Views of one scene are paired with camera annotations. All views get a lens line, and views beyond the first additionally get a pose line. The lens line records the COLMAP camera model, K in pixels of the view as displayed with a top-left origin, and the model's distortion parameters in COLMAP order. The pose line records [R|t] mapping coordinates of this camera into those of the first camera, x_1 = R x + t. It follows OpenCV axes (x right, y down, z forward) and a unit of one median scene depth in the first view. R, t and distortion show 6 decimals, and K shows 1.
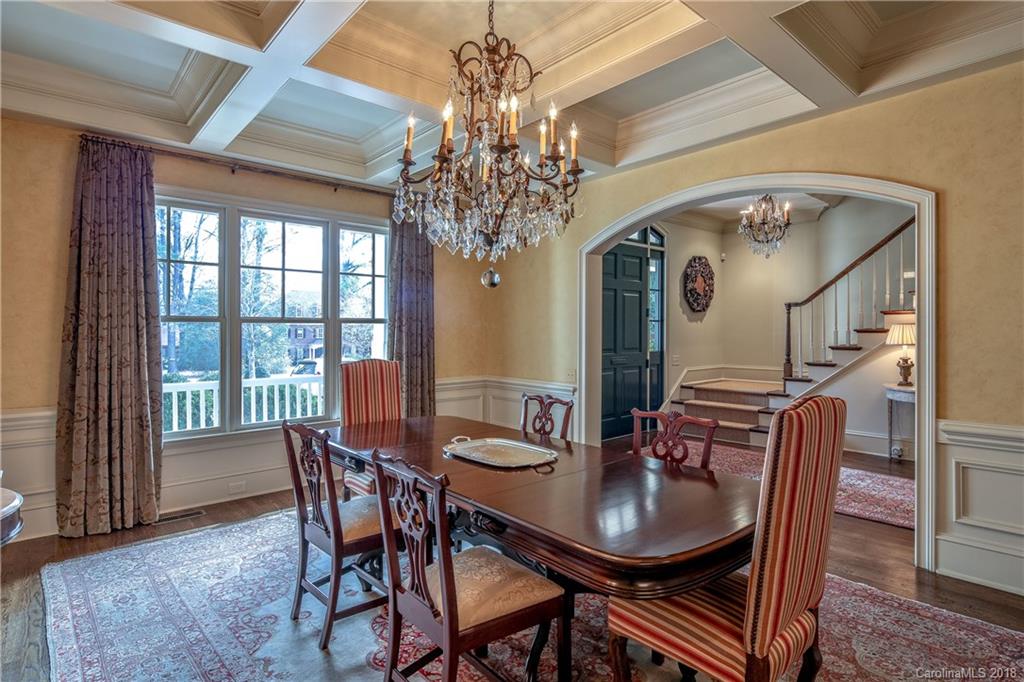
lens RADIAL K [[526.9, 0, 513.4], [0, 526.9, 329.2], [0, 0, 1]] dist [0.000986, 0.000174]
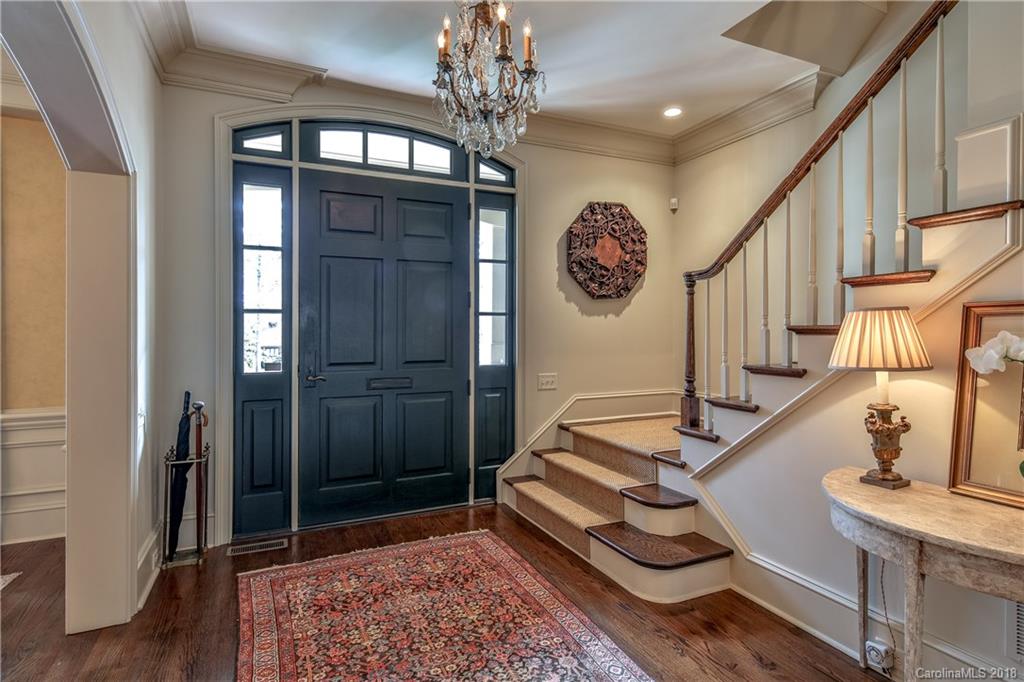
lens RADIAL K [[529.3, 0, 511.0], [0, 529.3, 335.7], [0, 0, 1]] dist [-0.000856, -0.000098]
pose [[0.955741, 0.002464, -0.294199, 0.469074], [0.001088, 0.999928, 0.011910, 0.001521], [0.294207, -0.011703, 0.955670, 0.452034]]
